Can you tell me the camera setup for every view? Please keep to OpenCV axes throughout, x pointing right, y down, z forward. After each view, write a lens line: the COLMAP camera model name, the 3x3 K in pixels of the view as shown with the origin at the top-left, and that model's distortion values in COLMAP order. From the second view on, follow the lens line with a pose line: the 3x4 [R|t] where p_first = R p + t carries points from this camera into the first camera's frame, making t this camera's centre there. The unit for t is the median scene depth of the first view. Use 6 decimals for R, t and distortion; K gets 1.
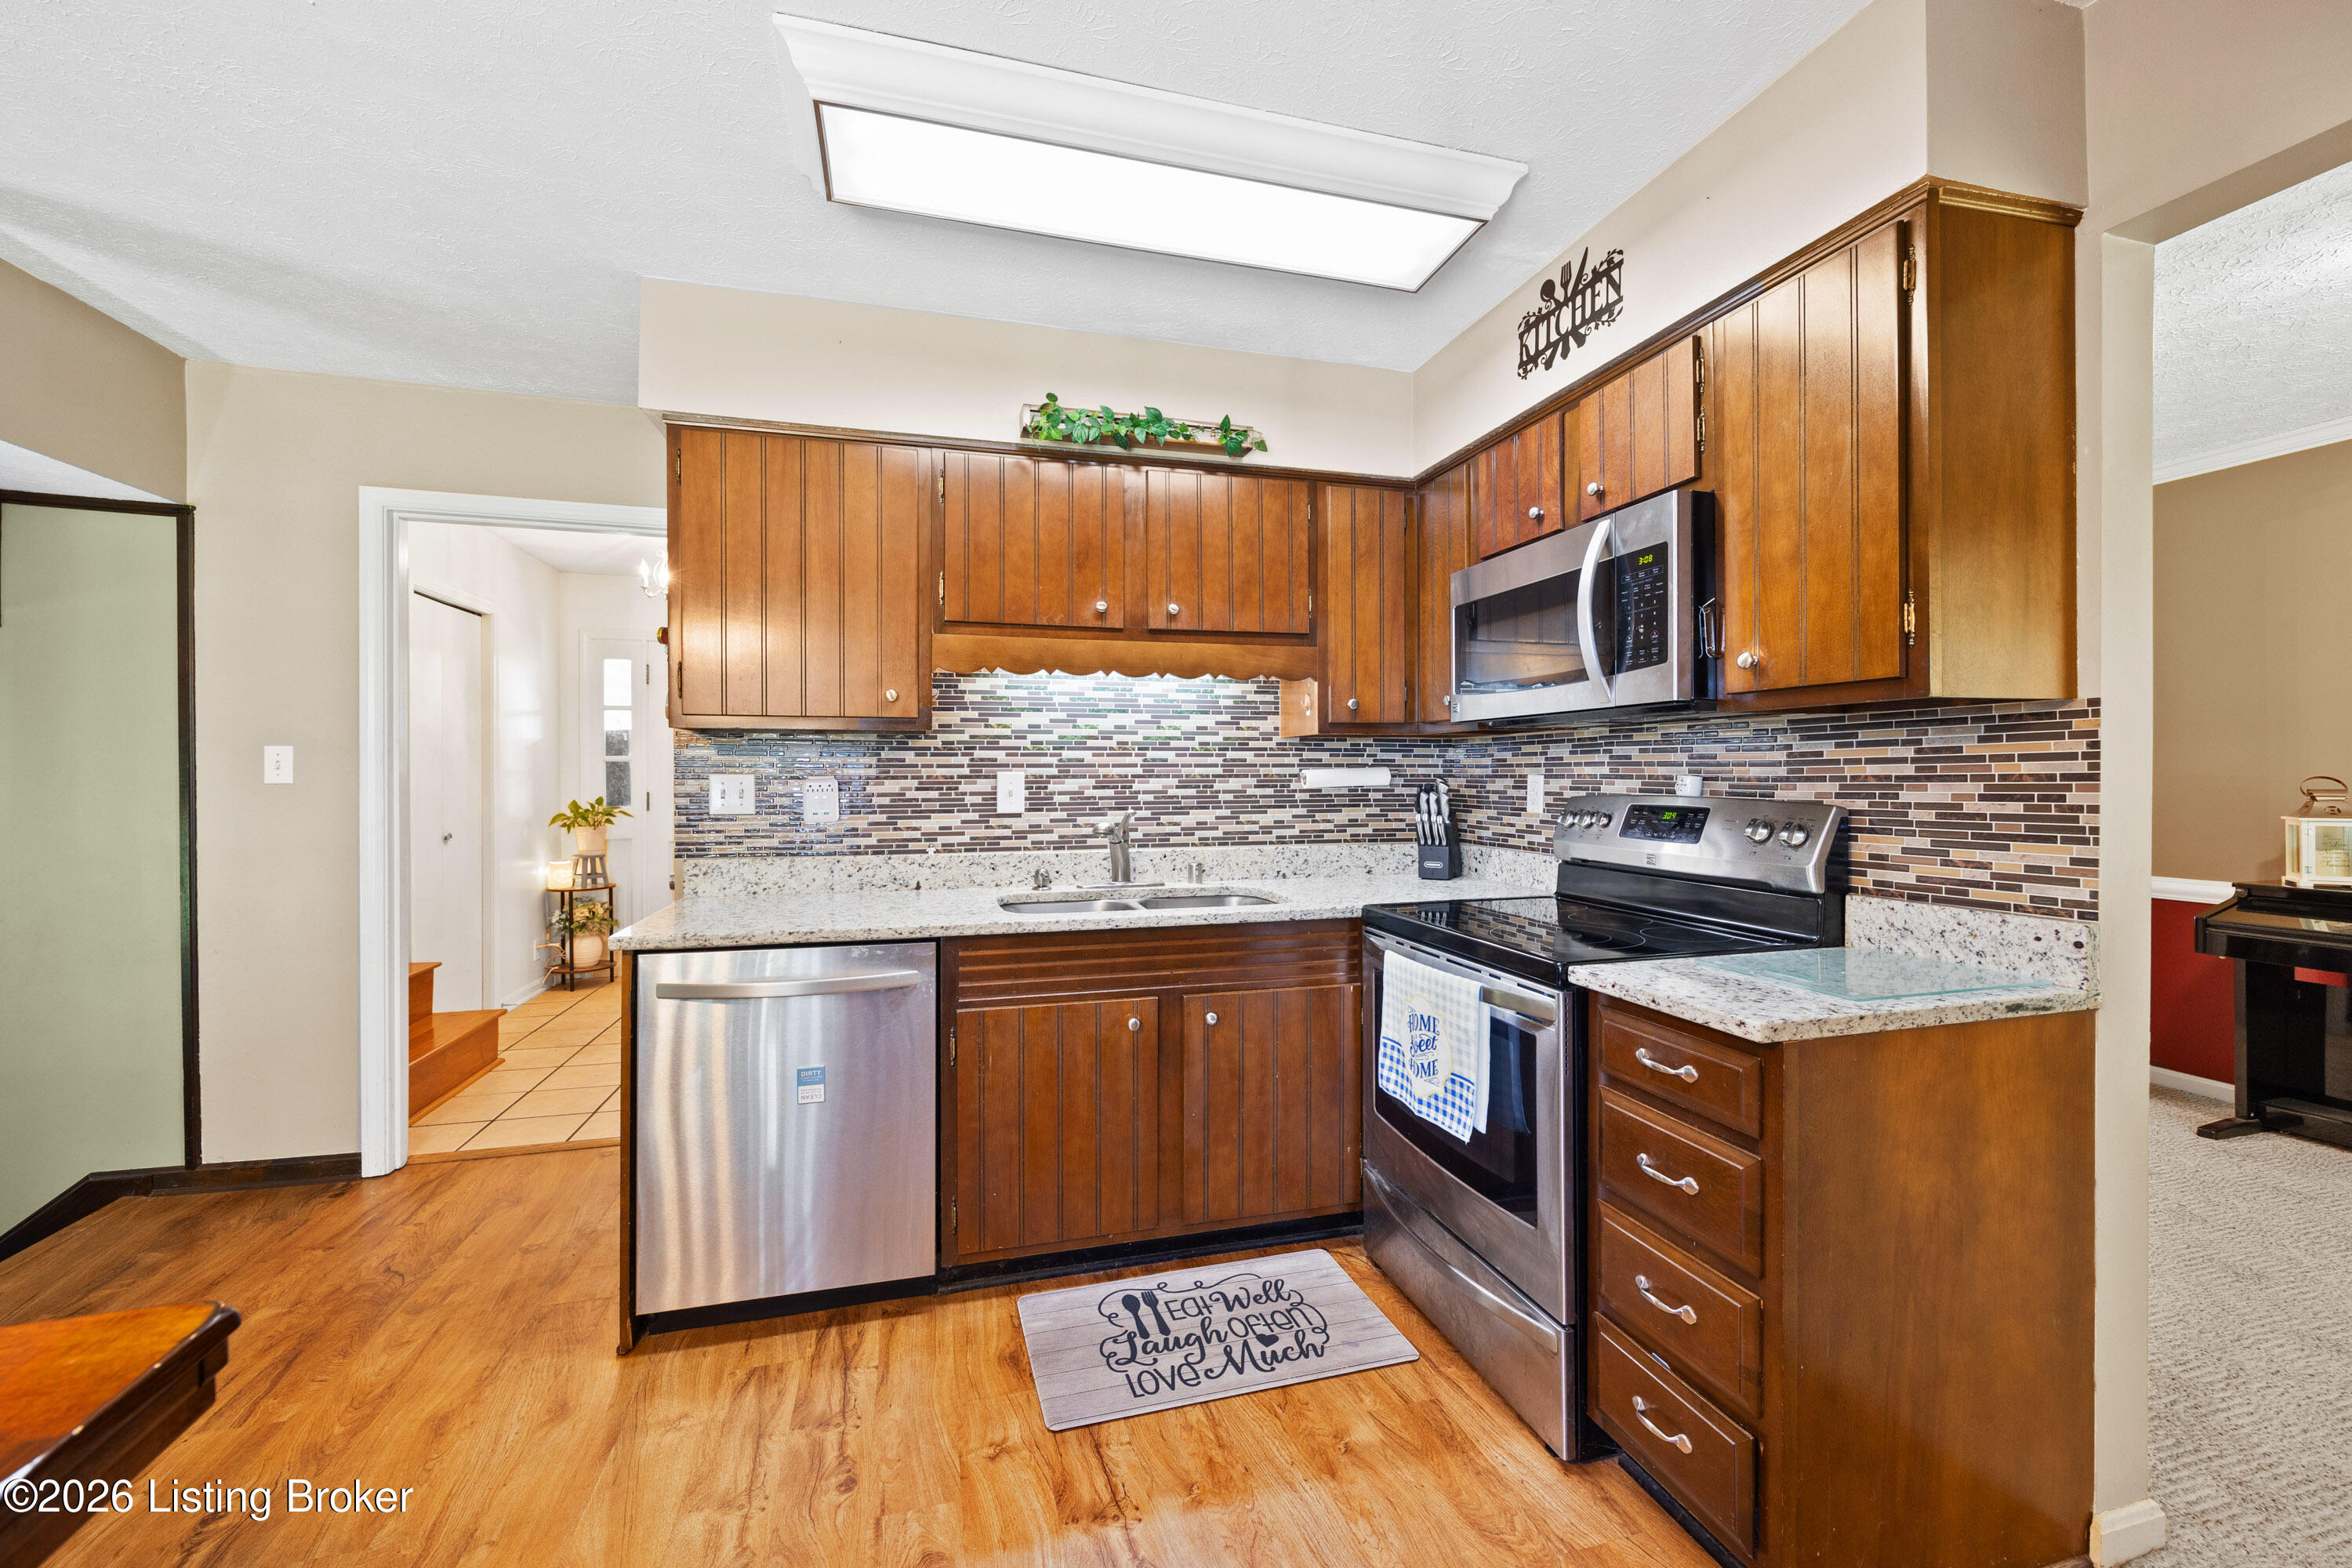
lens RADIAL K [[879.0, 0, 1193.6], [0, 879.0, 779.2], [0, 0, 1]] dist [-0.001599, -0.000087]
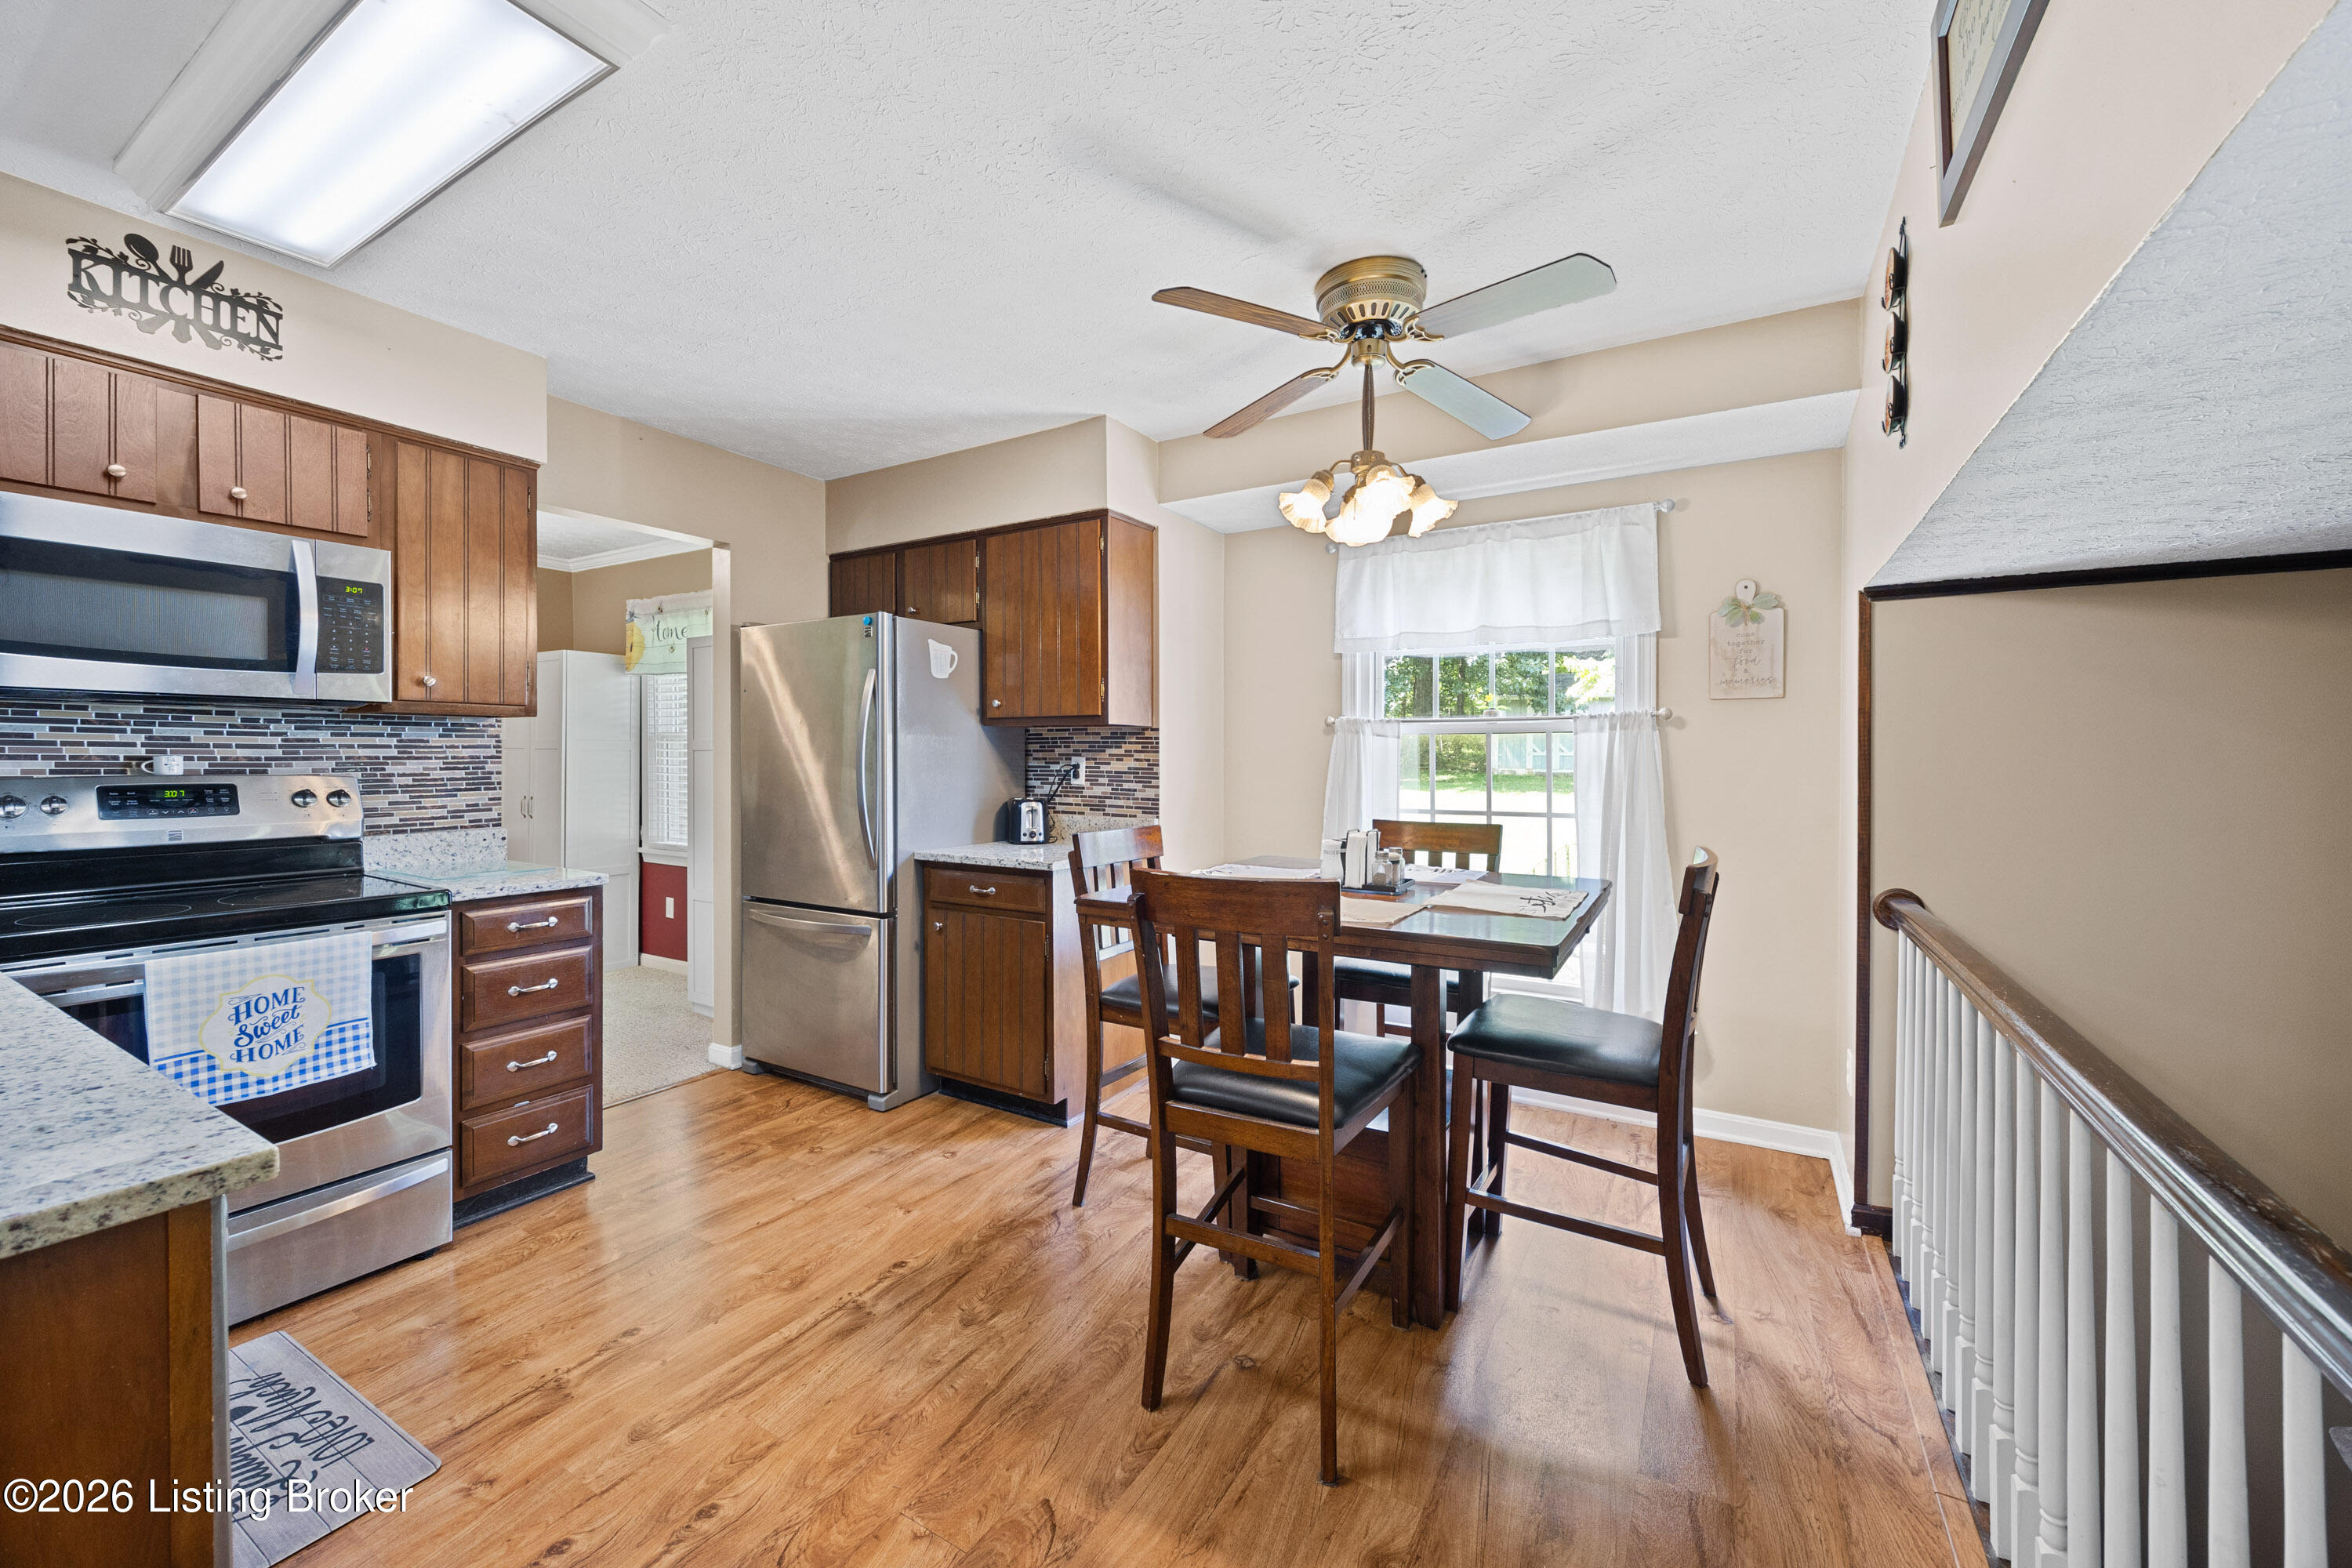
lens RADIAL K [[879.0, 0, 1193.6], [0, 879.0, 779.2], [0, 0, 1]] dist [-0.001599, -0.000087]
pose [[-0.677782, -0.020327, 0.734982, -1.226646], [0.001192, 0.999586, 0.028745, -0.005814], [-0.735262, 0.020359, -0.677478, 0.925197]]
